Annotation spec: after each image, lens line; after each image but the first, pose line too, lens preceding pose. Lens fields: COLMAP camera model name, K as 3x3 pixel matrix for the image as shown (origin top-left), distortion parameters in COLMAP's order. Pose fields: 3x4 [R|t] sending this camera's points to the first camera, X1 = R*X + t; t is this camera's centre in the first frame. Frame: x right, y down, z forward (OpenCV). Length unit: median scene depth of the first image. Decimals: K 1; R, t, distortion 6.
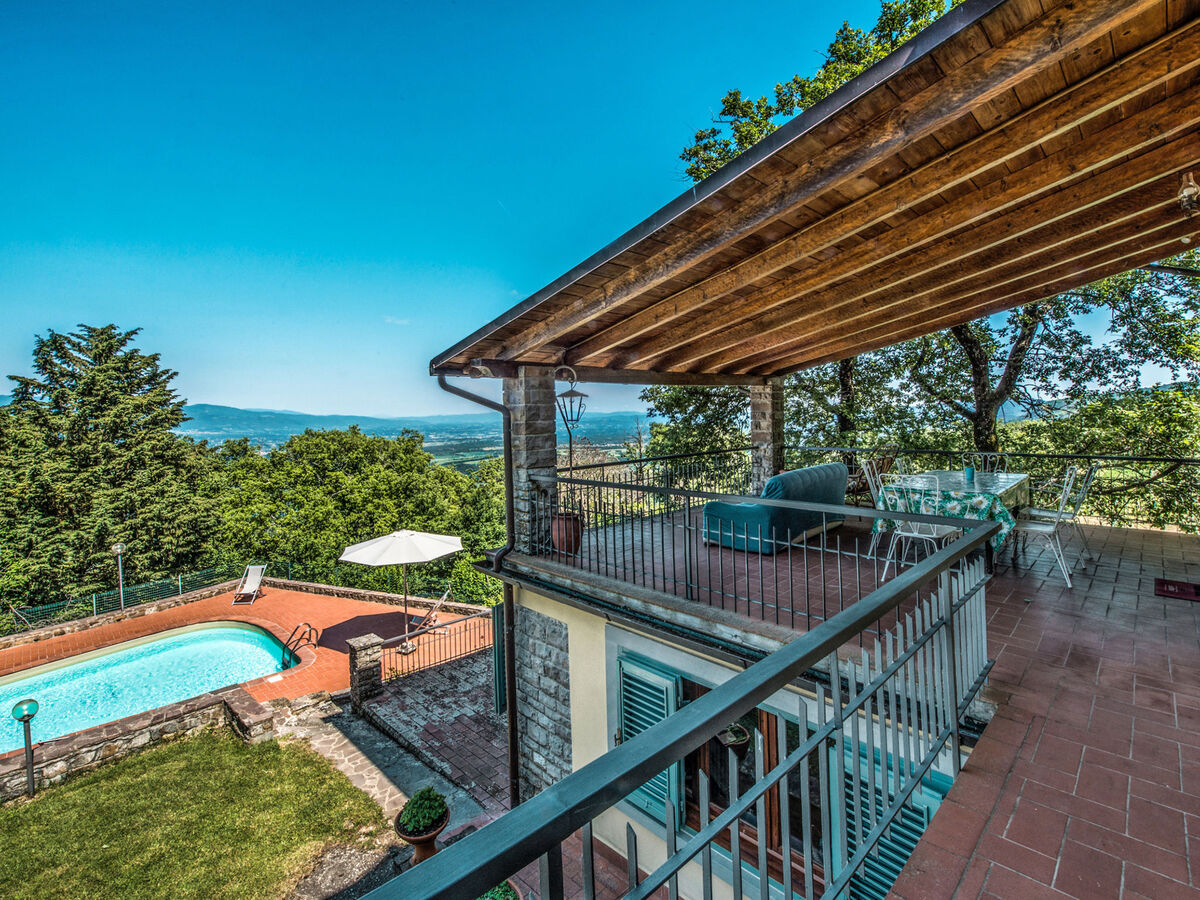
lens RADIAL K [[492.1, 0, 597.8], [0, 492.1, 431.1], [0, 0, 1]] dist [-0.002185, -0.010388]
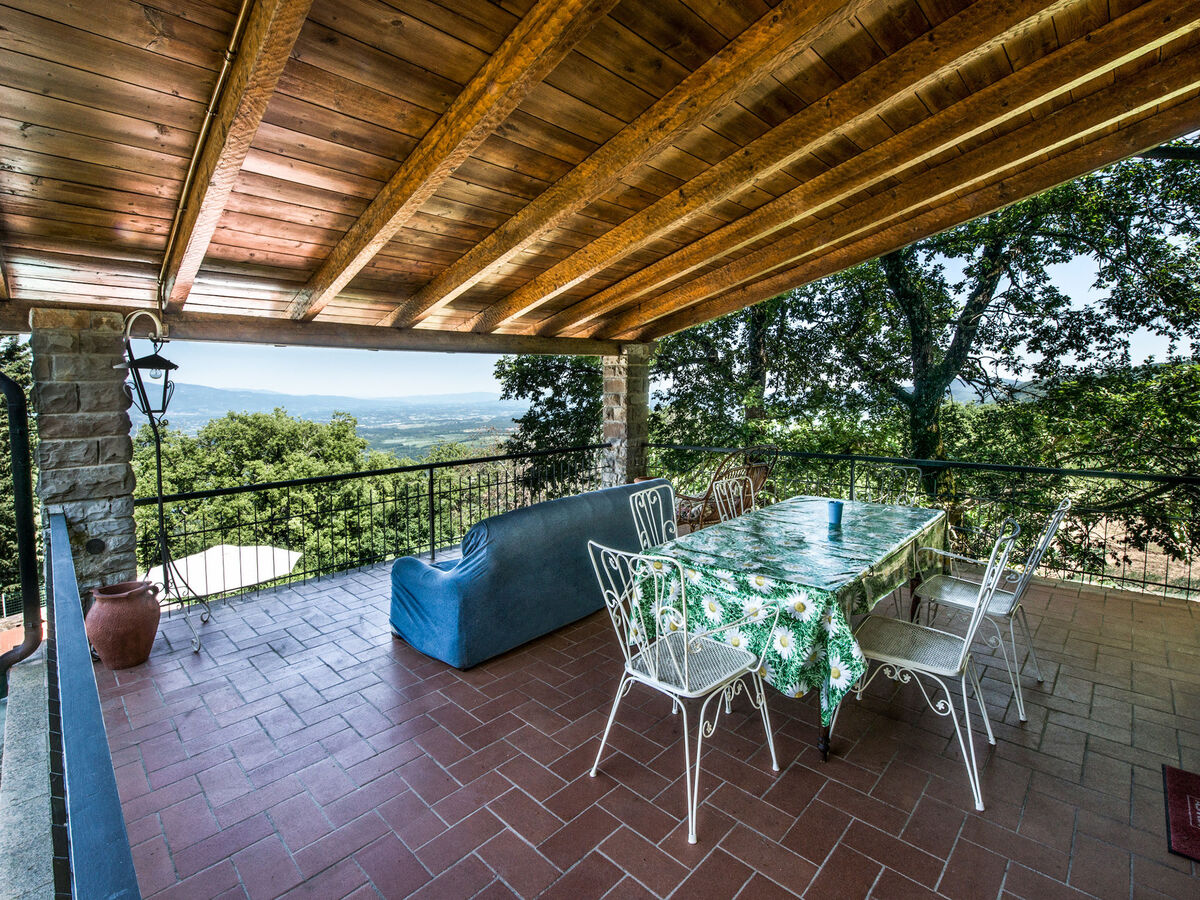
lens RADIAL K [[530.1, 0, 600.0], [0, 530.1, 450.0], [0, 0, 1]] dist [-0.017079, -0.000255]
pose [[0.997775, -0.005933, 0.066412, 0.234499], [0.001282, 0.997555, 0.069869, -0.011074], [-0.066664, -0.069629, 0.995343, 0.226625]]
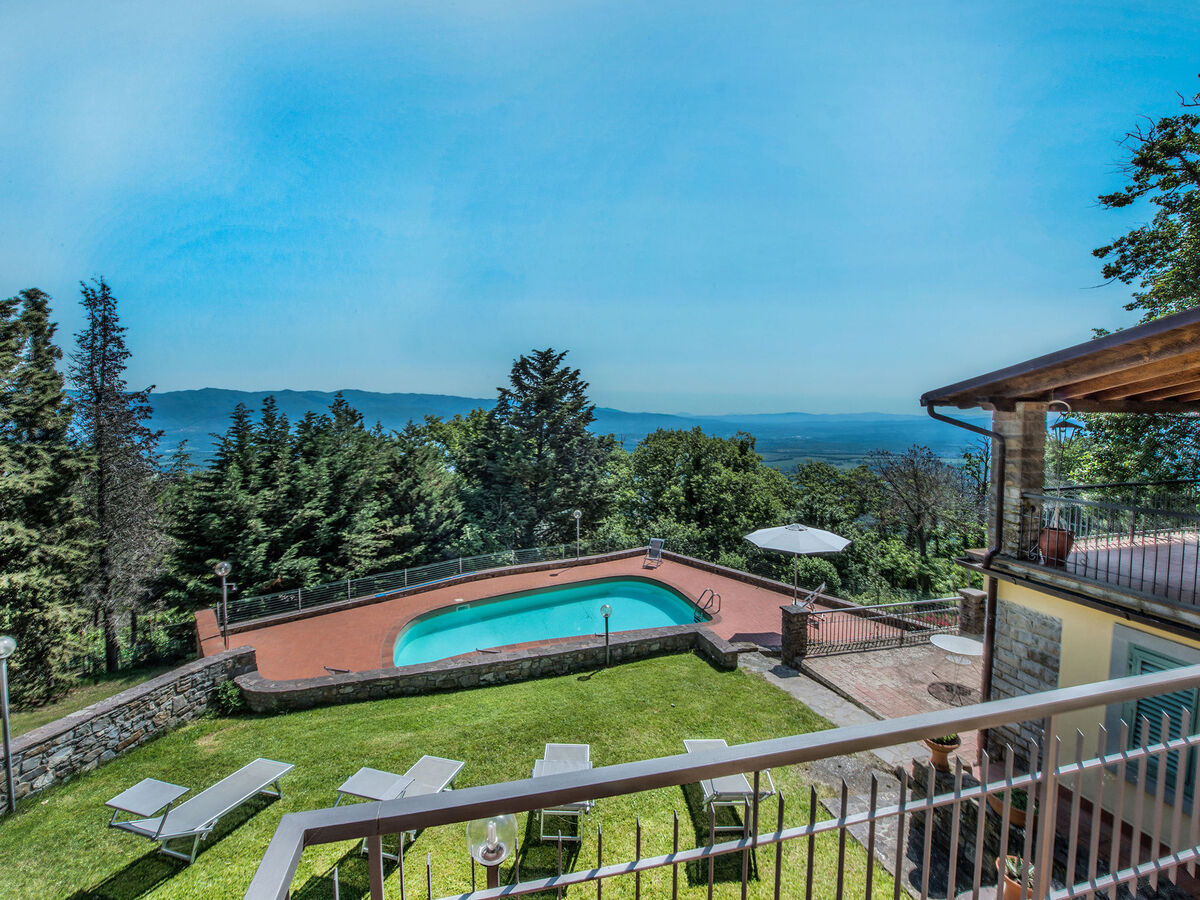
lens RADIAL K [[530.1, 0, 600.0], [0, 530.1, 450.0], [0, 0, 1]] dist [-0.017079, -0.000255]
pose [[0.895420, 0.055238, -0.441782, -0.281083], [-0.036823, 0.998062, 0.050160, -0.023157], [0.443697, -0.028646, 0.895719, -0.333778]]
